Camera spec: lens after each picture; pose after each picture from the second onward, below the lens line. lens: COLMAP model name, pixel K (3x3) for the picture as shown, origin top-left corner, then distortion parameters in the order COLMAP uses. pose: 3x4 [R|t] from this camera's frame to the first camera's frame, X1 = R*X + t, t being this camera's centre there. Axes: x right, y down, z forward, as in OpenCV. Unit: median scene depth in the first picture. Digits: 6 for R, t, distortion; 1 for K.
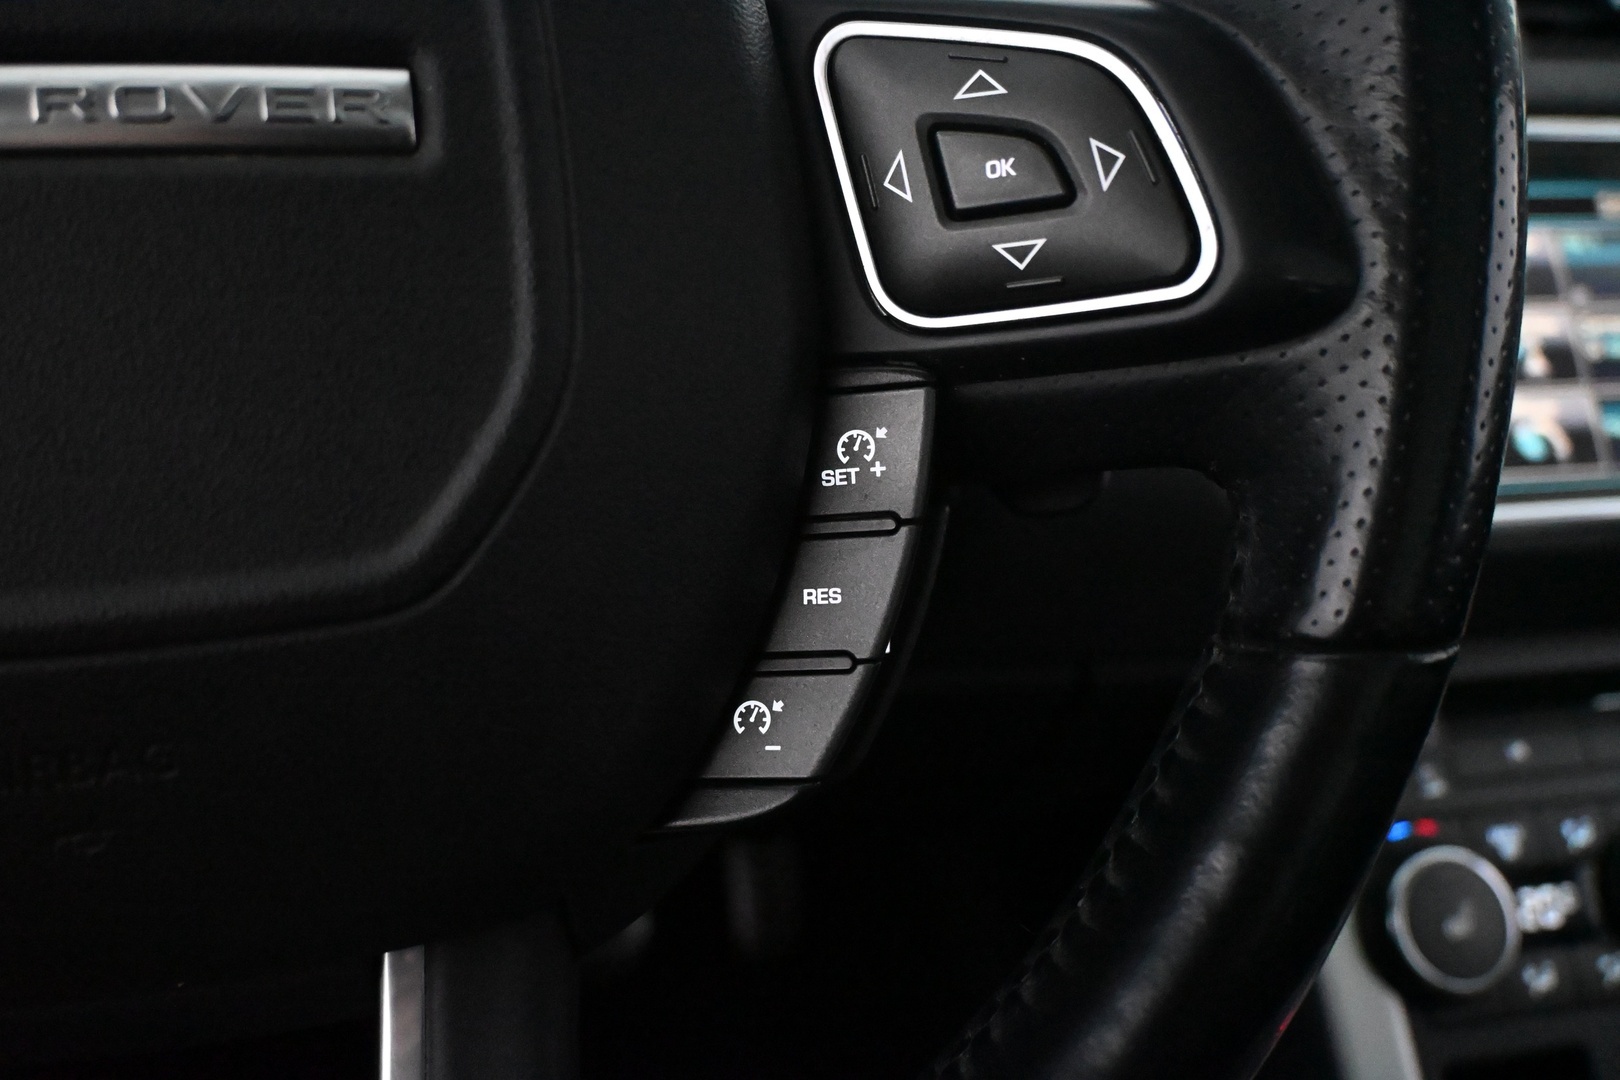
lens RADIAL K [[1339.9, 0, 810.0], [0, 1339.9, 540.0], [0, 0, 1]] dist [0.000894, 0.000734]
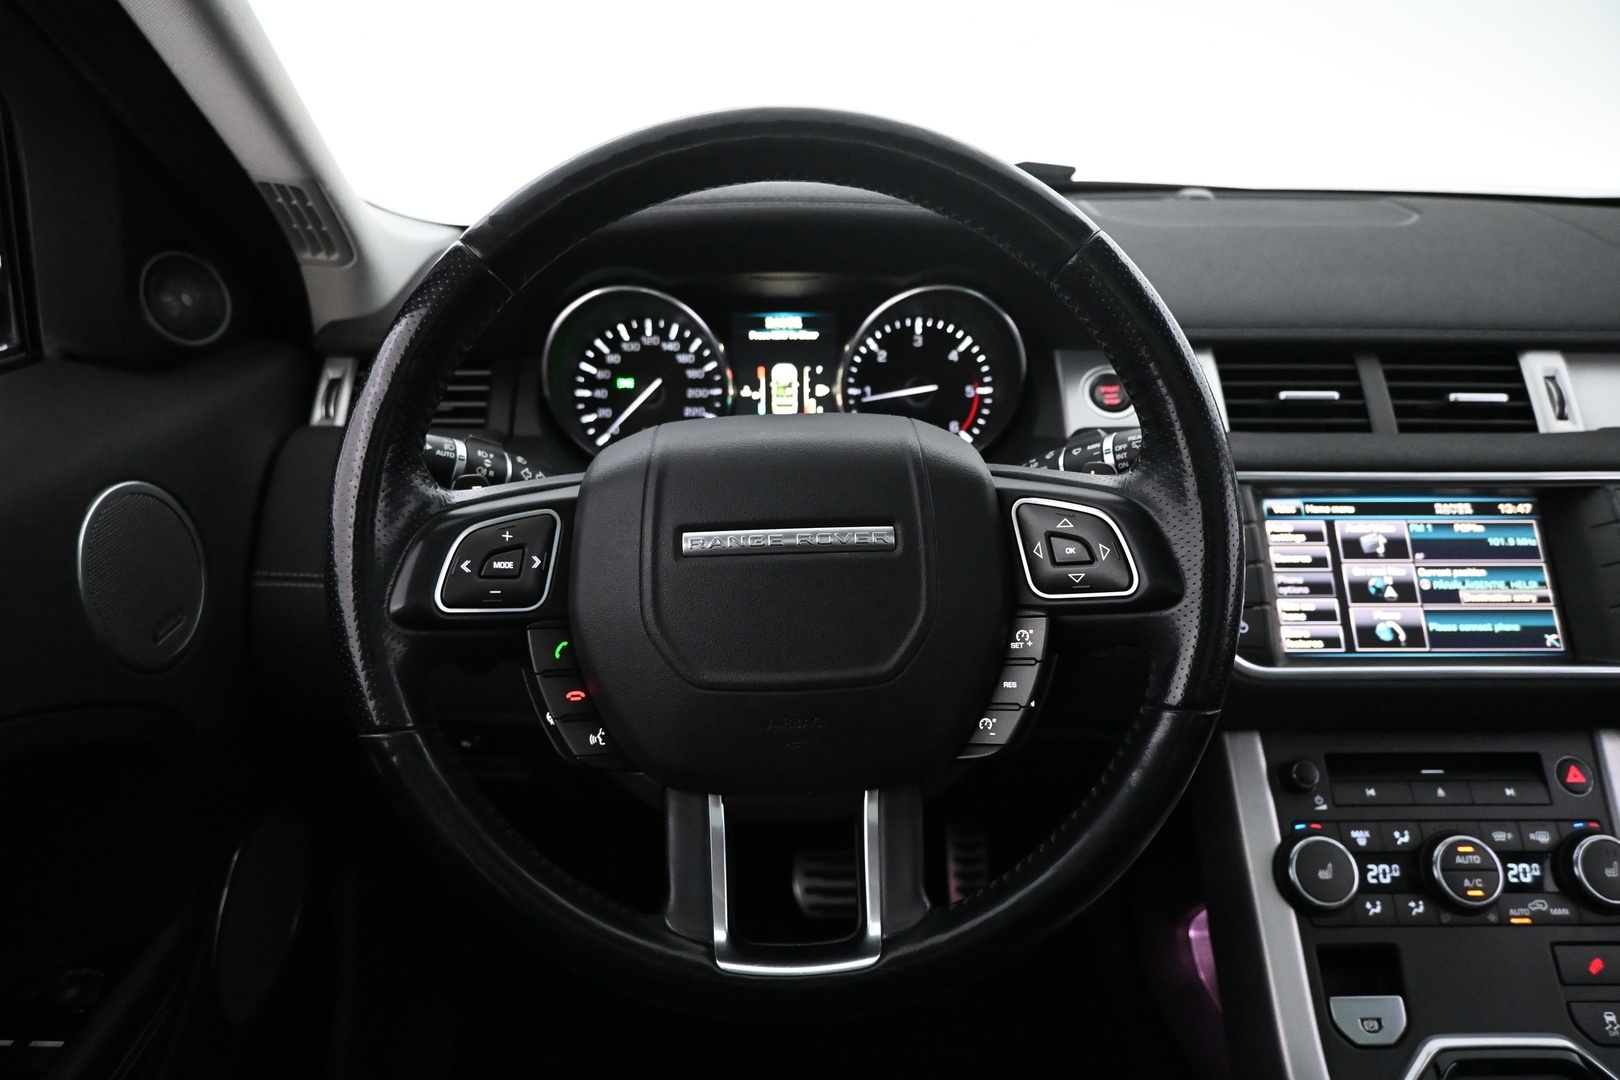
lens RADIAL K [[1091.0, 0, 816.6], [0, 1091.0, 554.9], [0, 0, 1]] dist [0.005039, 0.003017]
pose [[0.985678, 0.026833, -0.166490, -0.019108], [-0.043300, 0.994431, -0.096079, 0.005164], [0.162985, 0.101912, 0.981351, -1.555168]]
